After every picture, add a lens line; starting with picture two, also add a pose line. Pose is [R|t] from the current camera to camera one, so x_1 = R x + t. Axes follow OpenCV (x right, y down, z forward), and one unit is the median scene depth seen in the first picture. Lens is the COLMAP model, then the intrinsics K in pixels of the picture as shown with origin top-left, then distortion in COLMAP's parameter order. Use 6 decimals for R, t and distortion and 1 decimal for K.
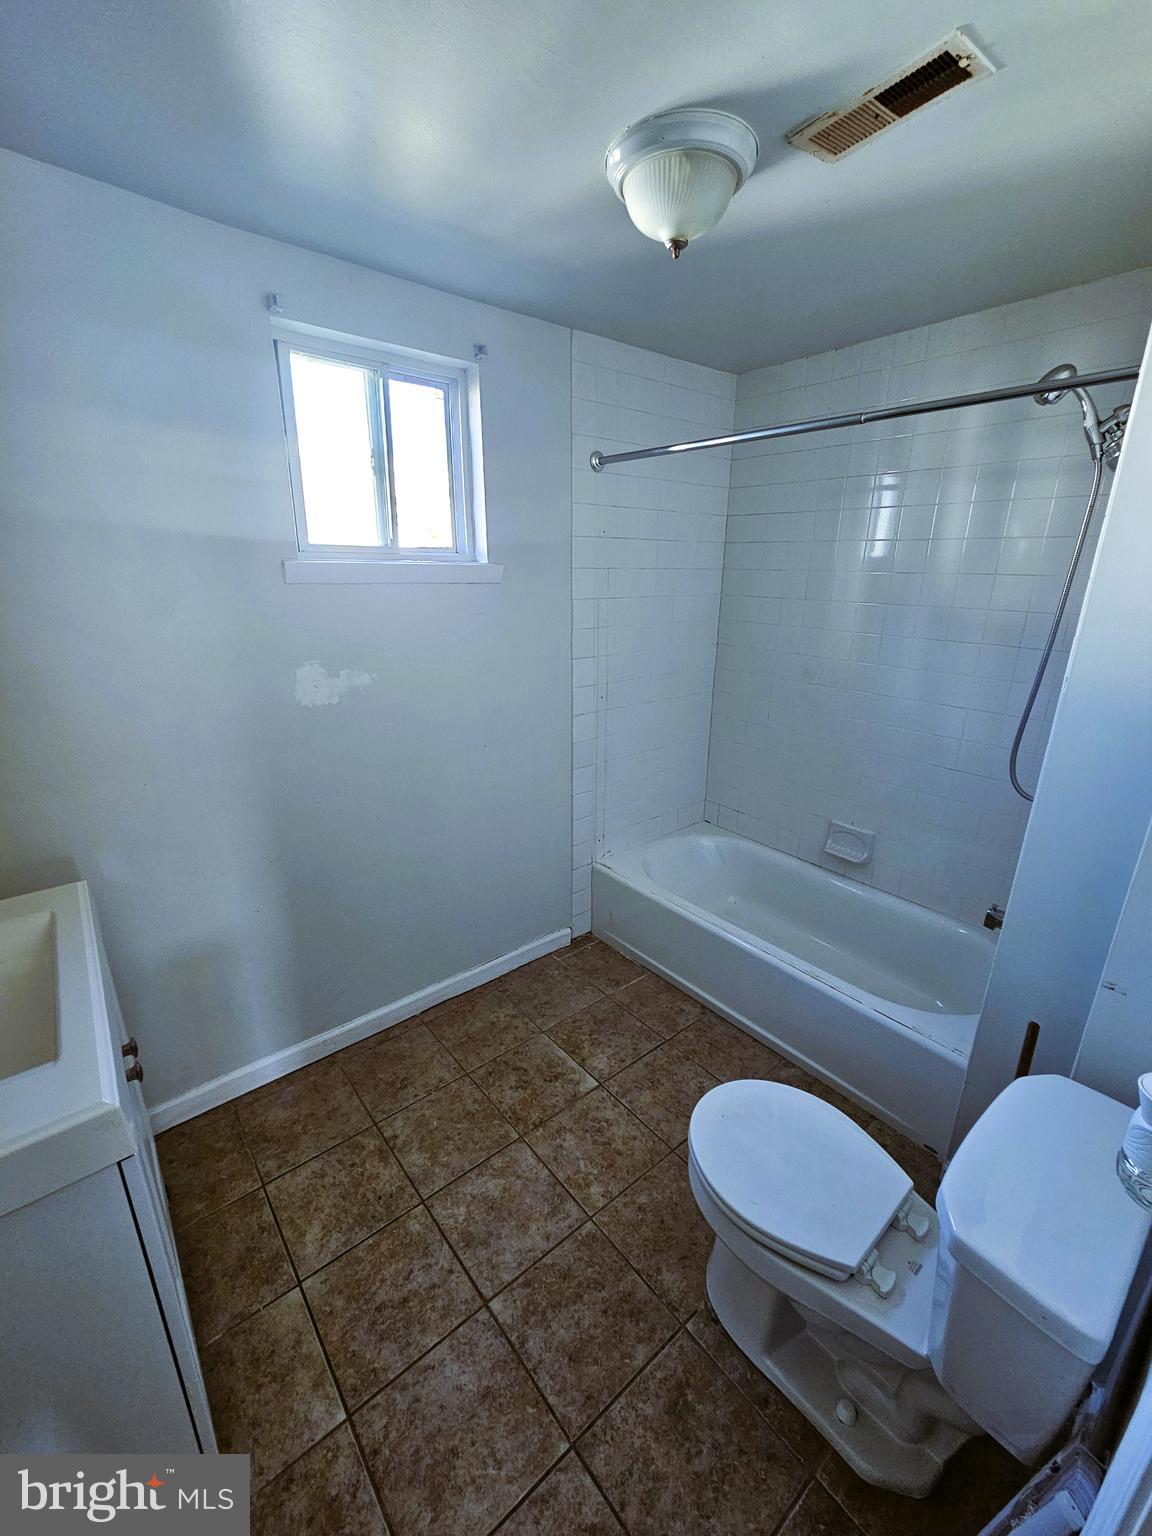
lens RADIAL K [[637.4, 0, 580.9], [0, 637.4, 771.4], [0, 0, 1]] dist [0.004979, -0.001538]
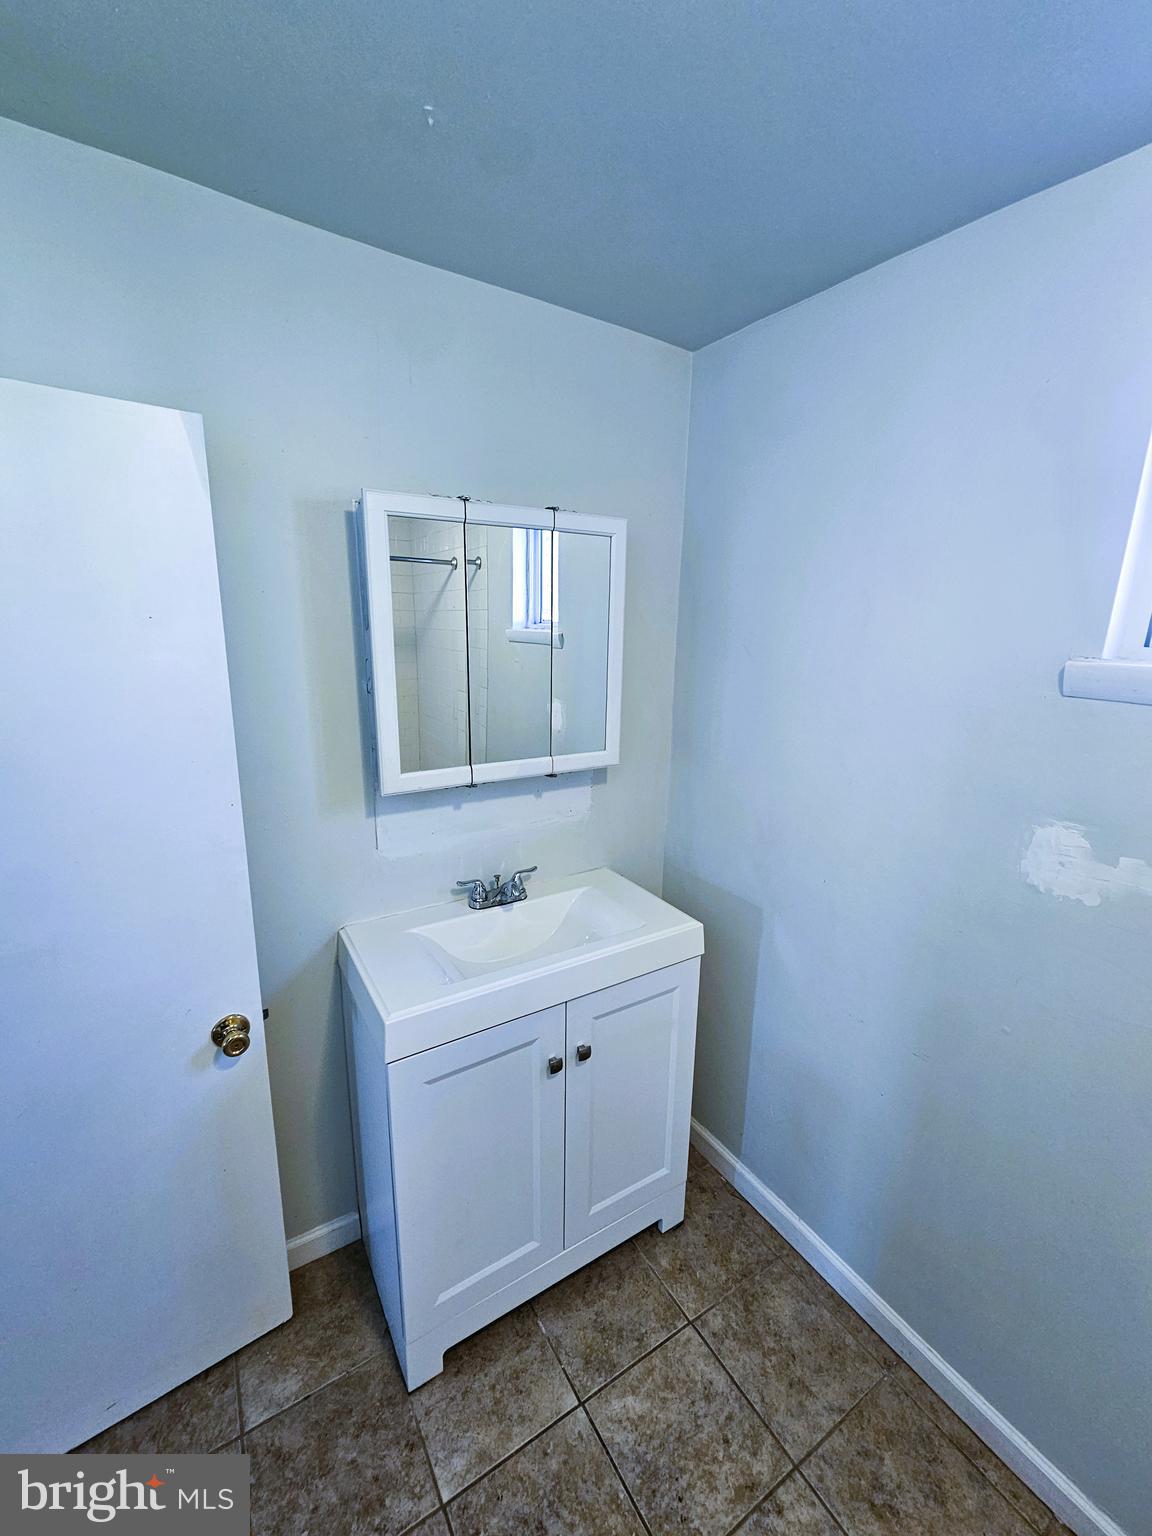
lens RADIAL K [[637.4, 0, 581.8], [0, 637.4, 765.5], [0, 0, 1]] dist [0.004979, -0.001538]
pose [[-0.138392, 0.214282, -0.966918, 0.221643], [-0.325514, 0.912230, 0.248753, -0.235792], [0.935355, 0.349171, -0.056494, 0.622470]]
